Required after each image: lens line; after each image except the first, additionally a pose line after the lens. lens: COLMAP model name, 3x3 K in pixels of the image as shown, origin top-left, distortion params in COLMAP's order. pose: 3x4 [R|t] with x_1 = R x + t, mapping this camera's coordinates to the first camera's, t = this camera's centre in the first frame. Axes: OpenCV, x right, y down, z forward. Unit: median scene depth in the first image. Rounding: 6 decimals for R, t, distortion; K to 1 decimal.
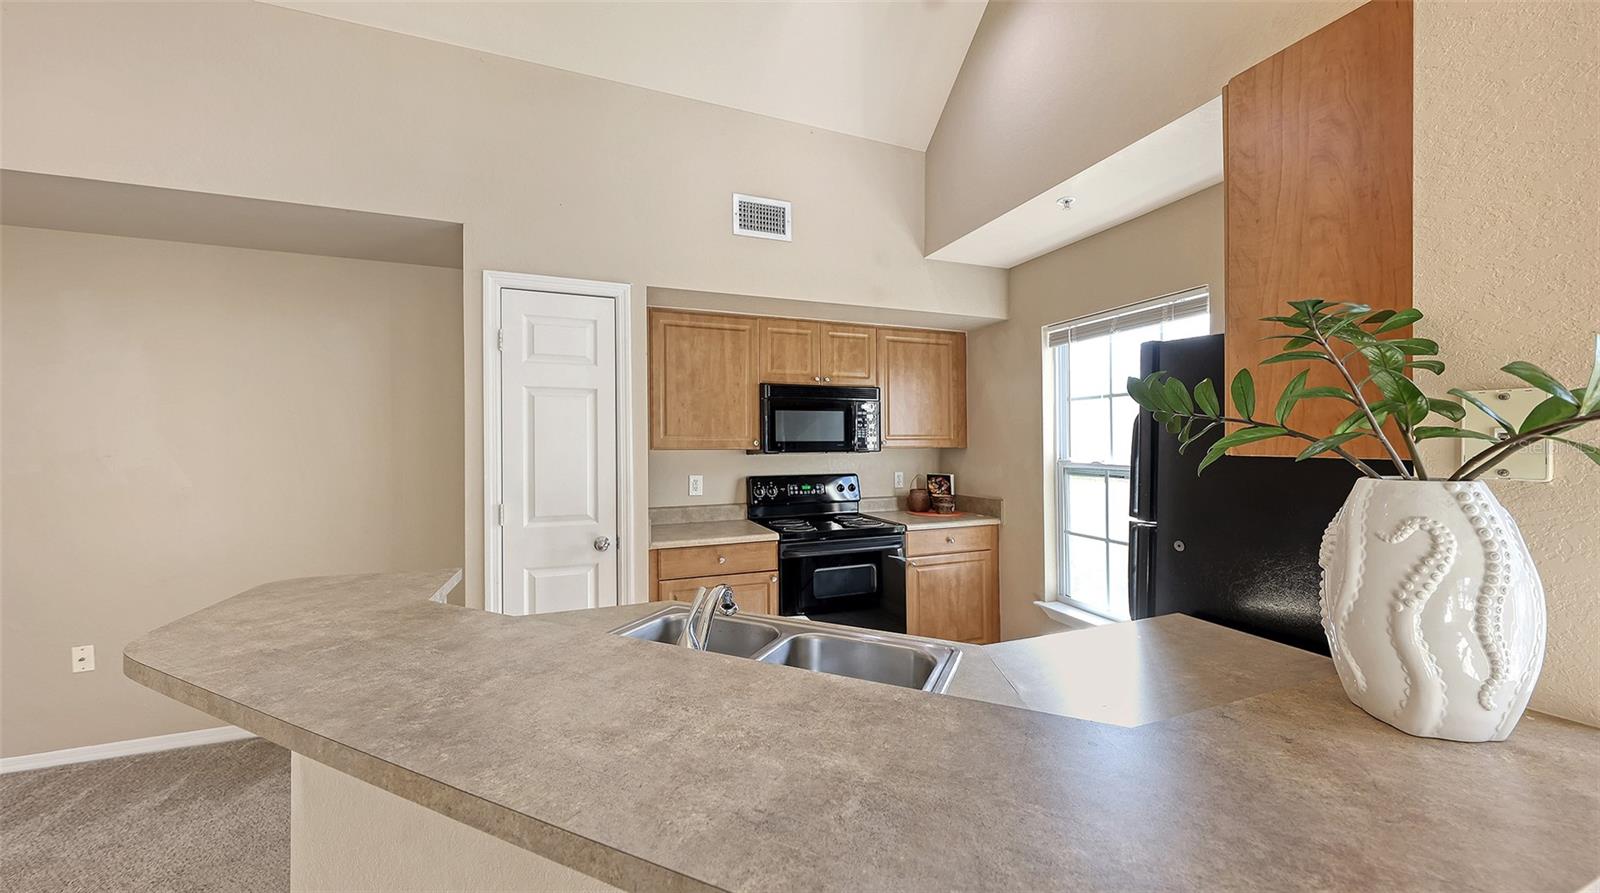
lens RADIAL K [[558.6, 0, 791.6], [0, 558.6, 446.0], [0, 0, 1]] dist [-0.000687, -0.000444]
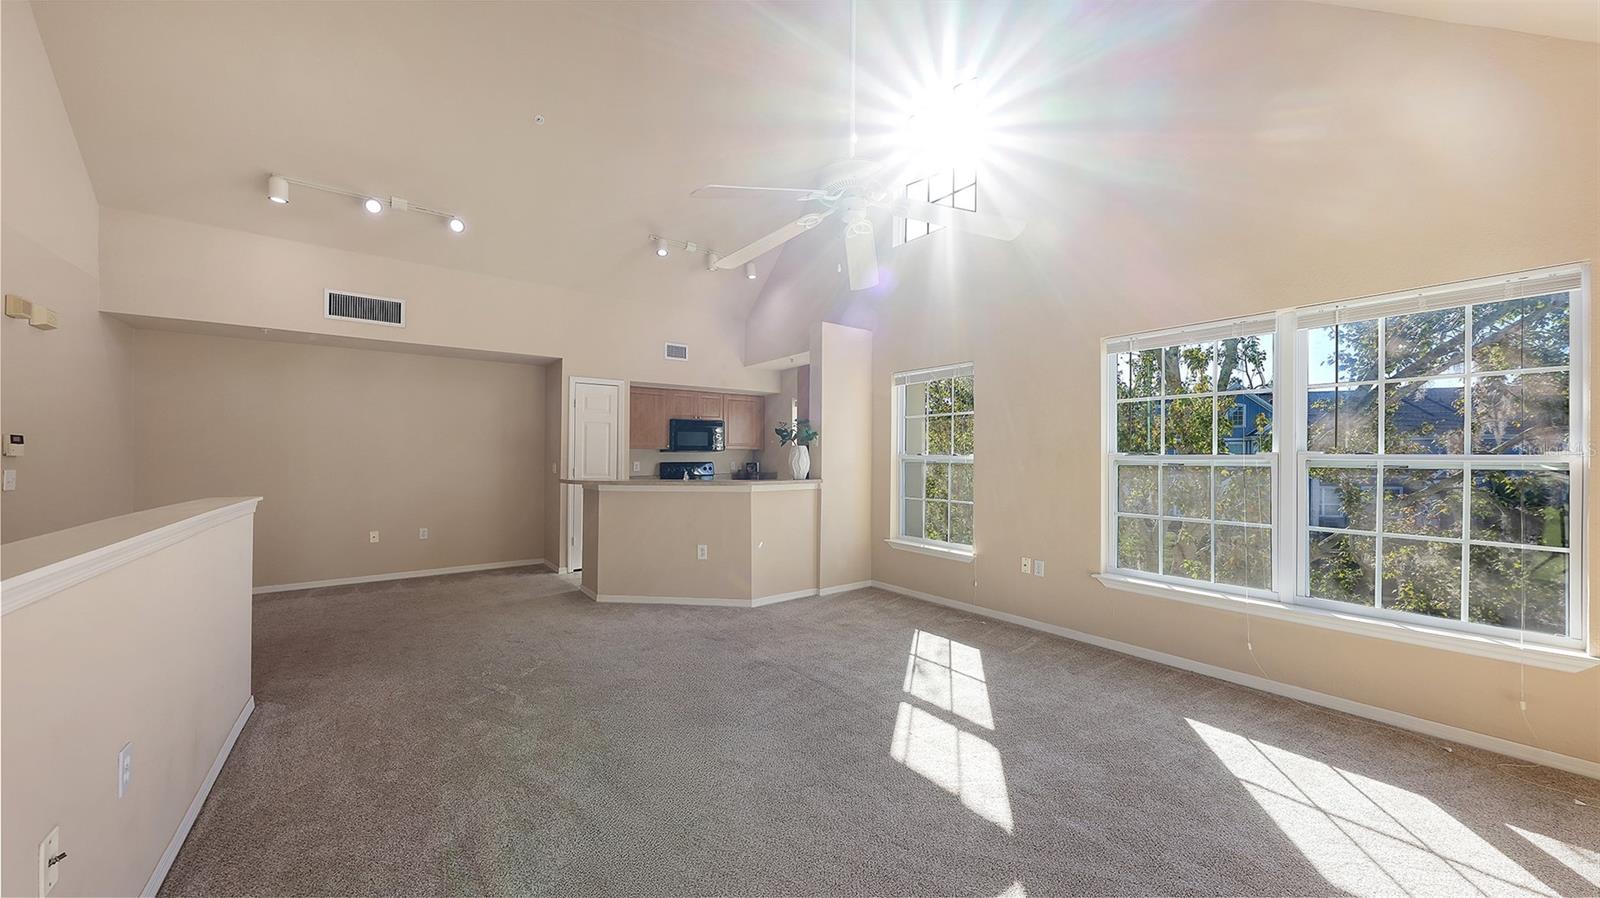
lens RADIAL K [[558.6, 0, 791.6], [0, 558.6, 448.5], [0, 0, 1]] dist [-0.000687, -0.000444]
pose [[0.960985, 0.013139, 0.276289, -0.187599], [-0.011605, 0.999907, -0.007186, 0.012745], [-0.276358, 0.003699, 0.961048, -1.148114]]
